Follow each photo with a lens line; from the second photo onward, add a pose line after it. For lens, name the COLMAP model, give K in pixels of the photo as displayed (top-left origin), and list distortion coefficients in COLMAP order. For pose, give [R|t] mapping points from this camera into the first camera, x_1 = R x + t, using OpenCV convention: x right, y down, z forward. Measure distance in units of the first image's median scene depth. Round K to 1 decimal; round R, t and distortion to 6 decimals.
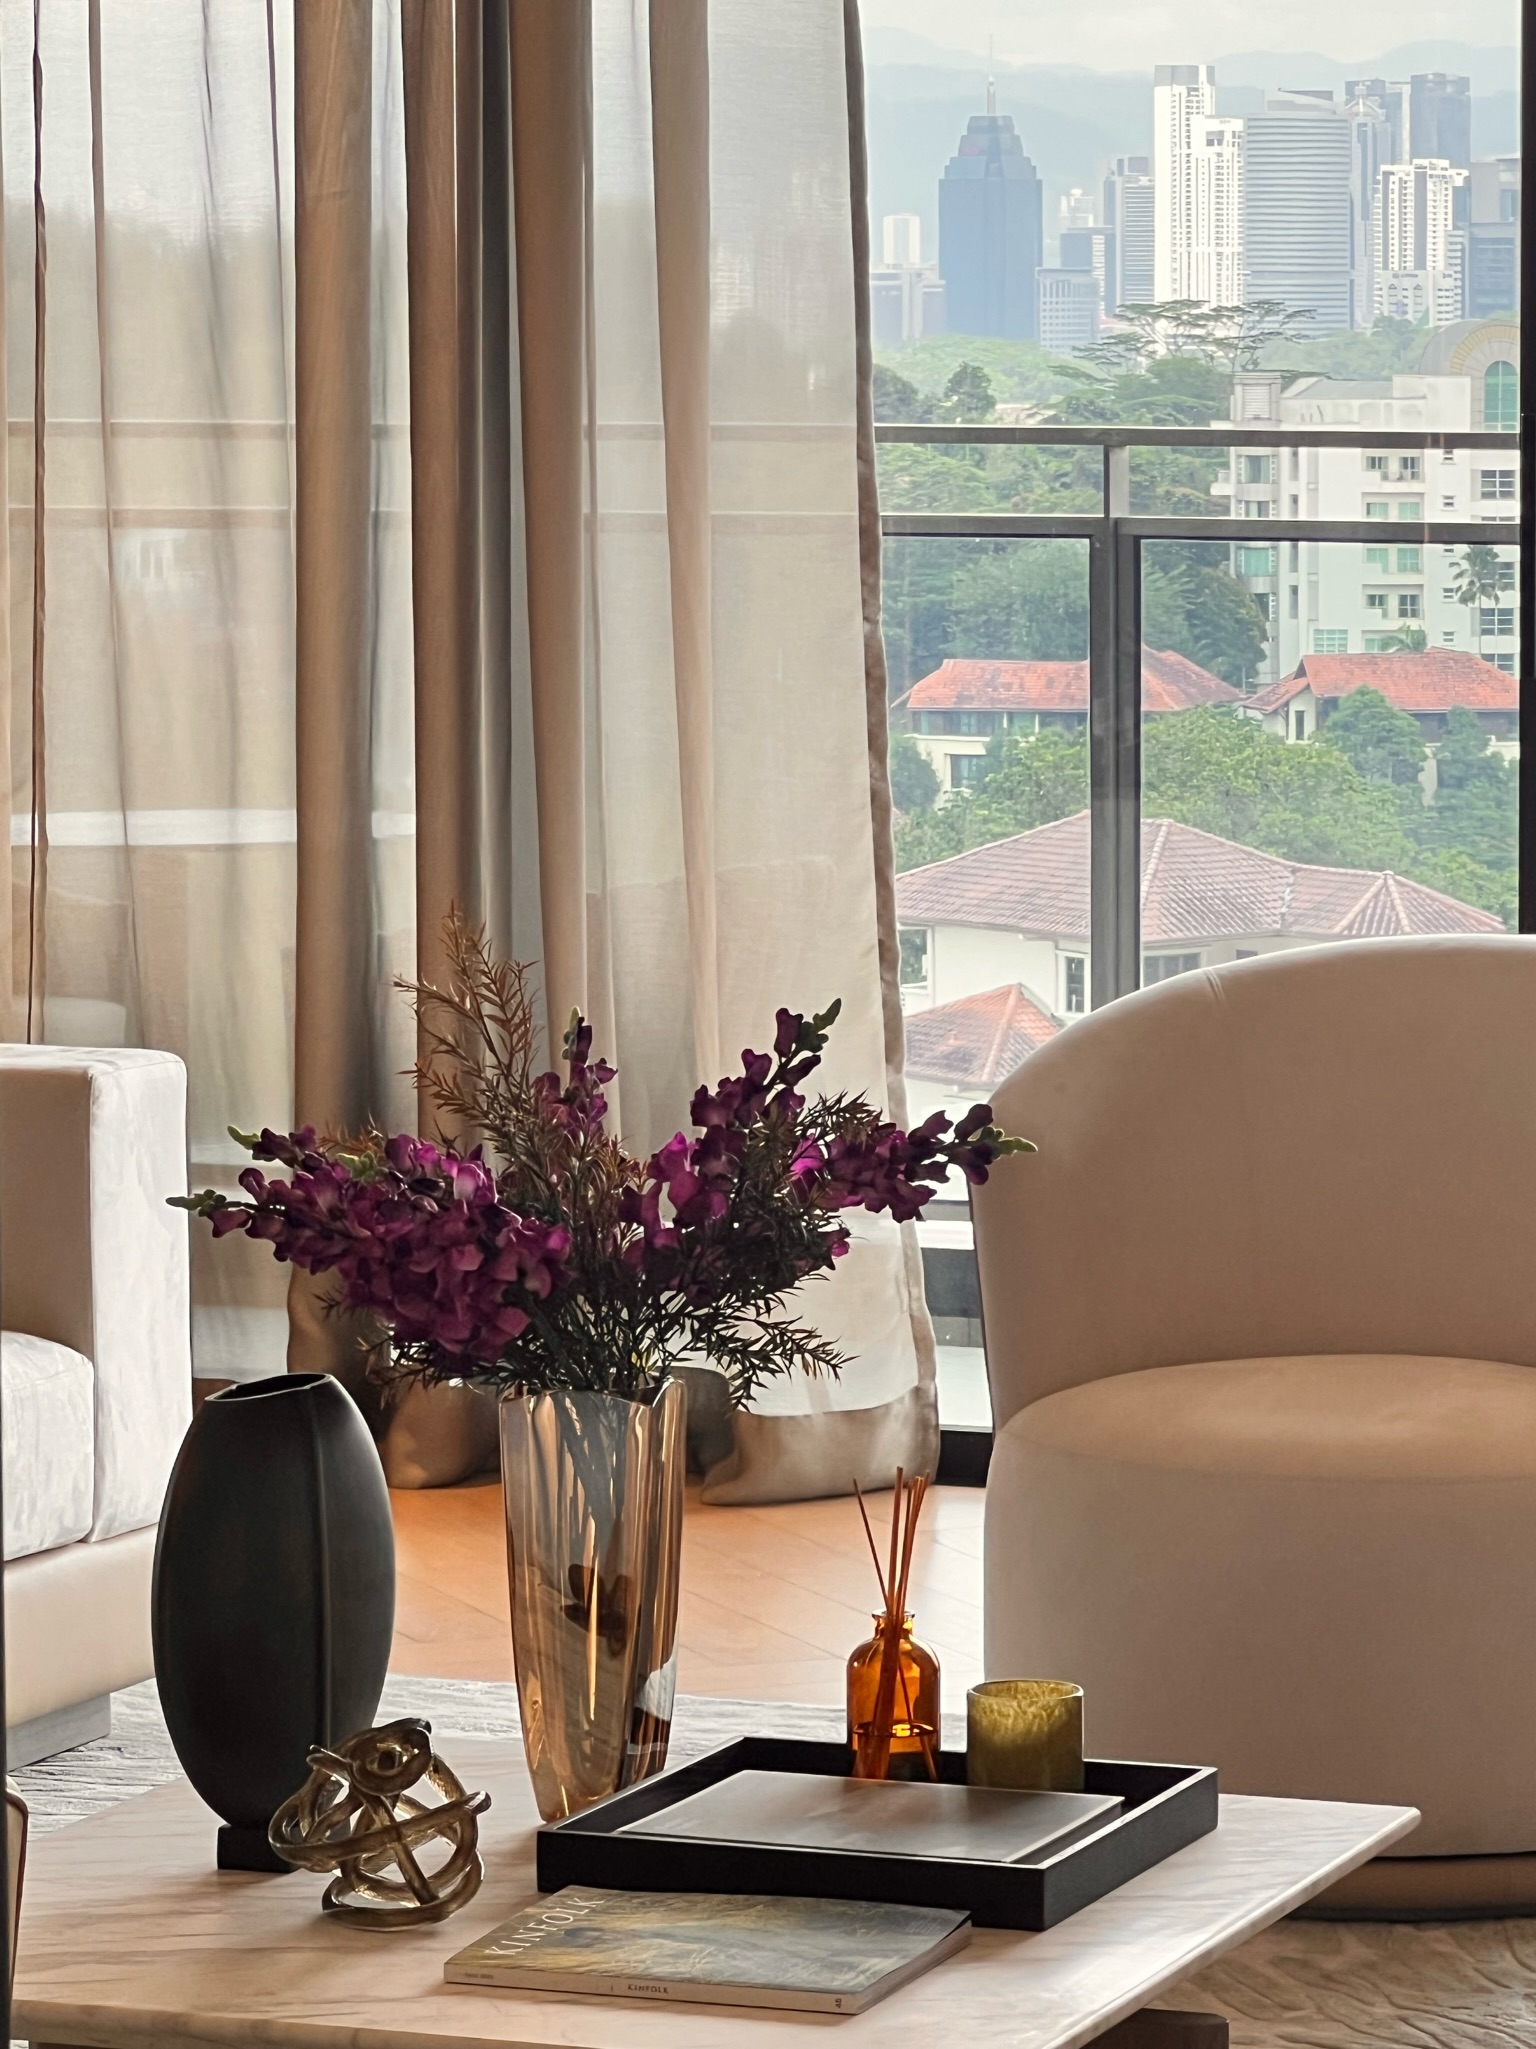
lens RADIAL K [[8054.0, 0, 768.0], [0, 8054.0, 1024.5], [0, 0, 1]] dist [-0.047659, -0.657416]
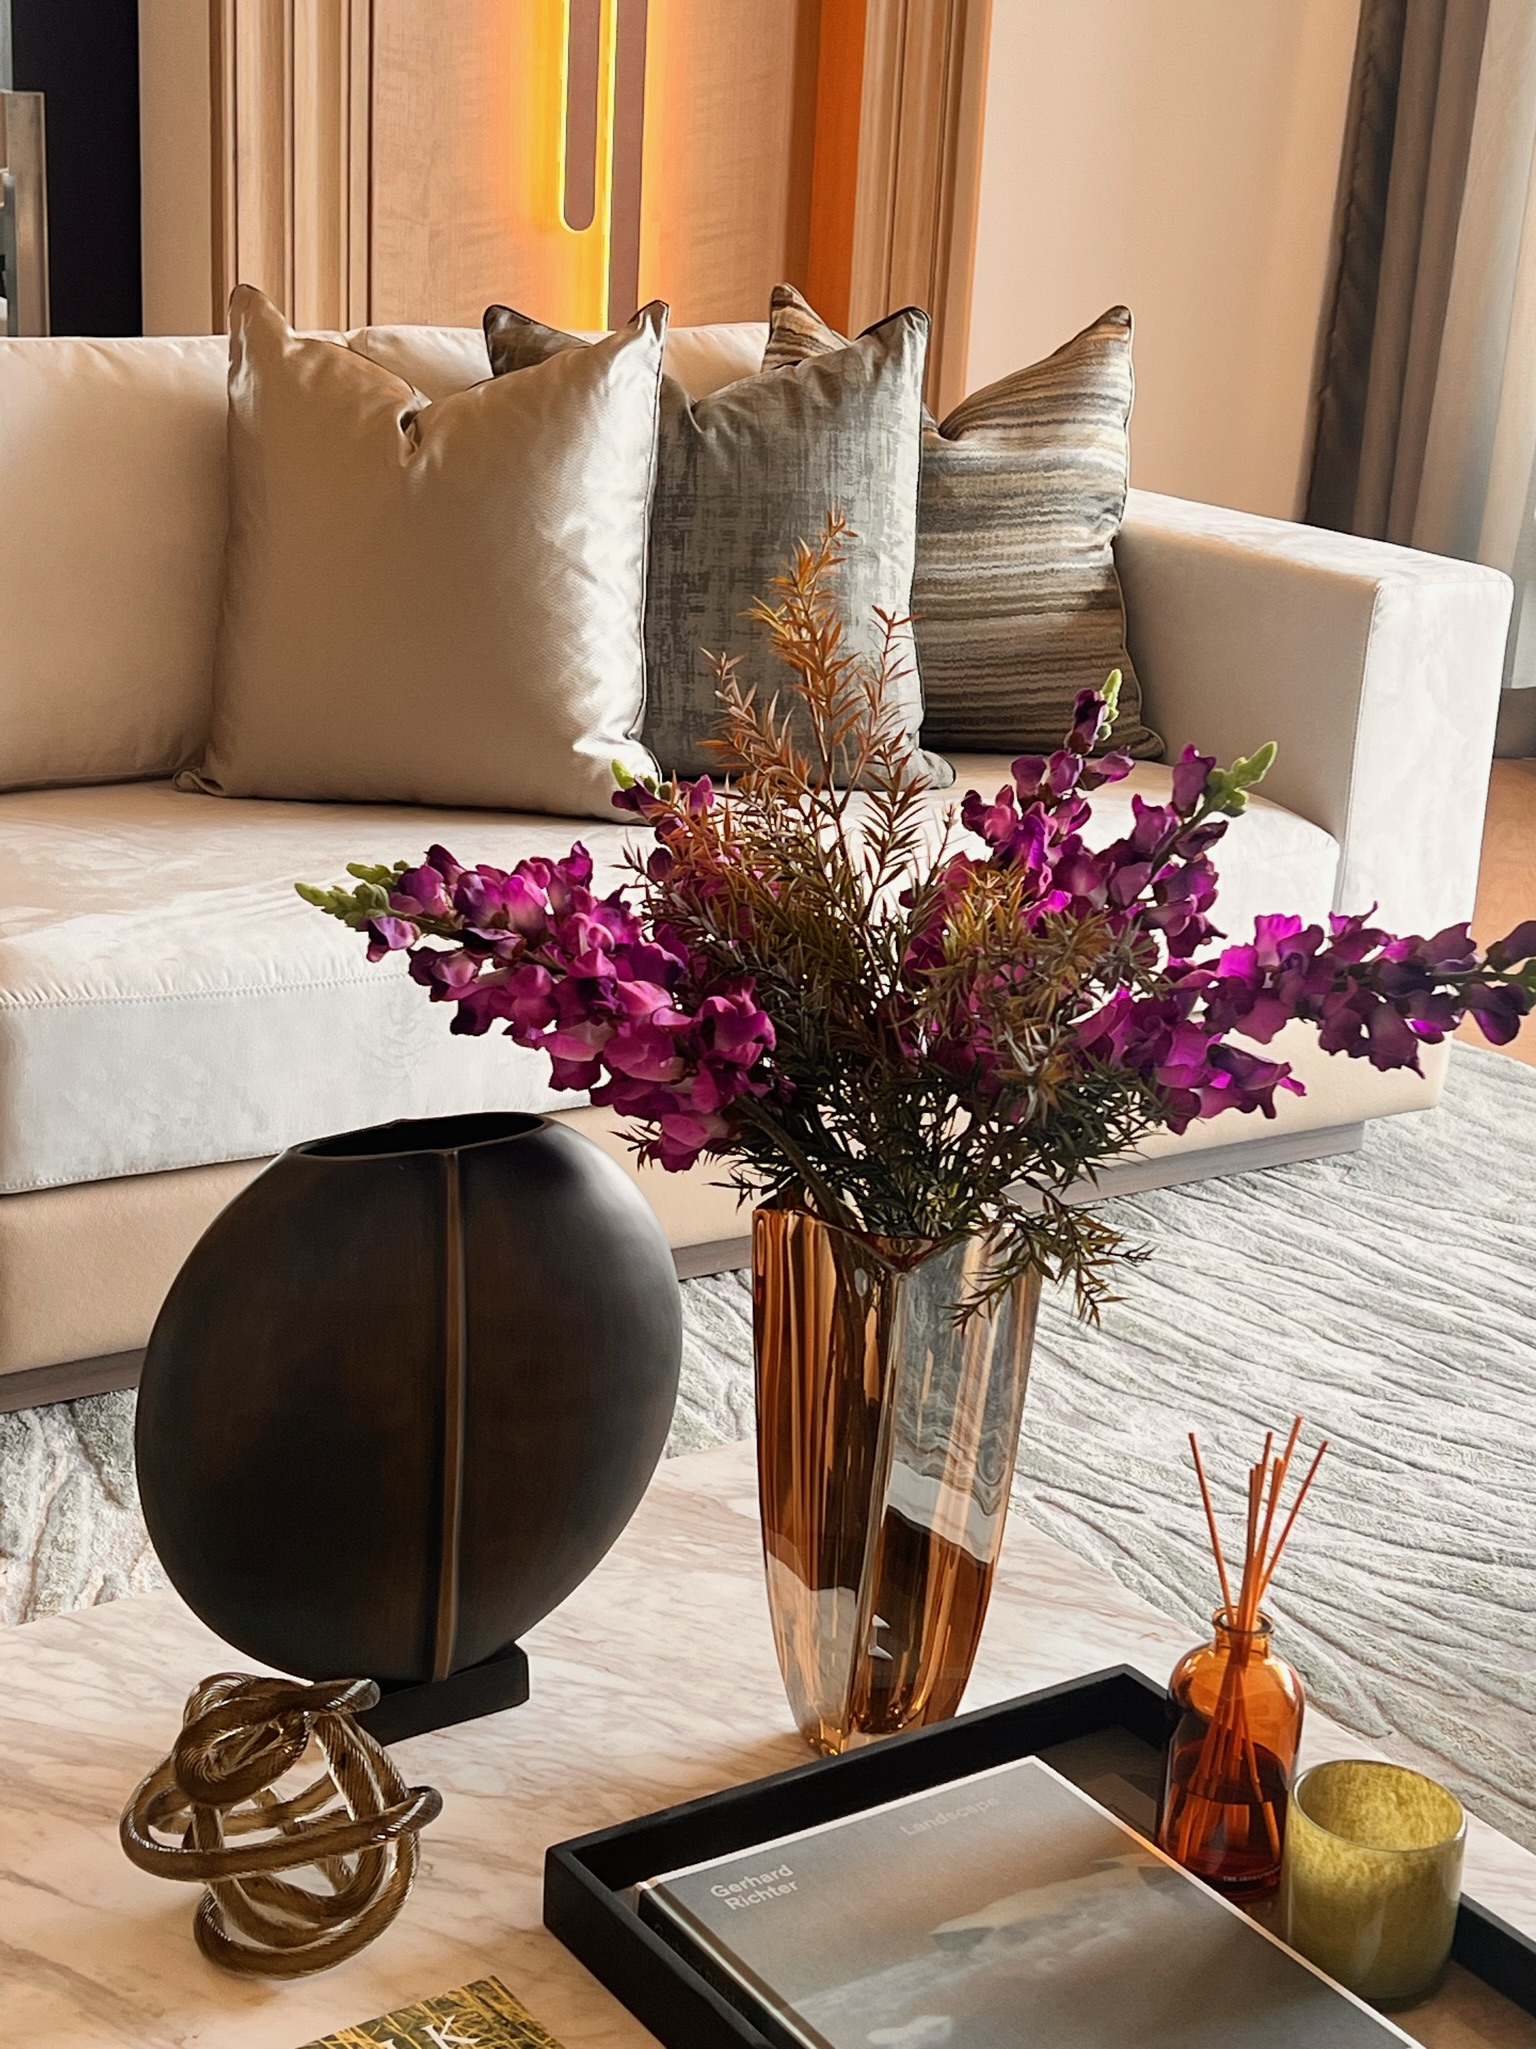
lens RADIAL K [[3224.2, 0, 768.0], [0, 3224.2, 1024.5], [0, 0, 1]] dist [0.152854, -0.304123]
pose [[0.829767, 0.215552, -0.514805, 0.114056], [-0.109454, 0.967345, 0.228614, -0.036377], [0.547272, -0.133349, 0.826264, 0.744618]]
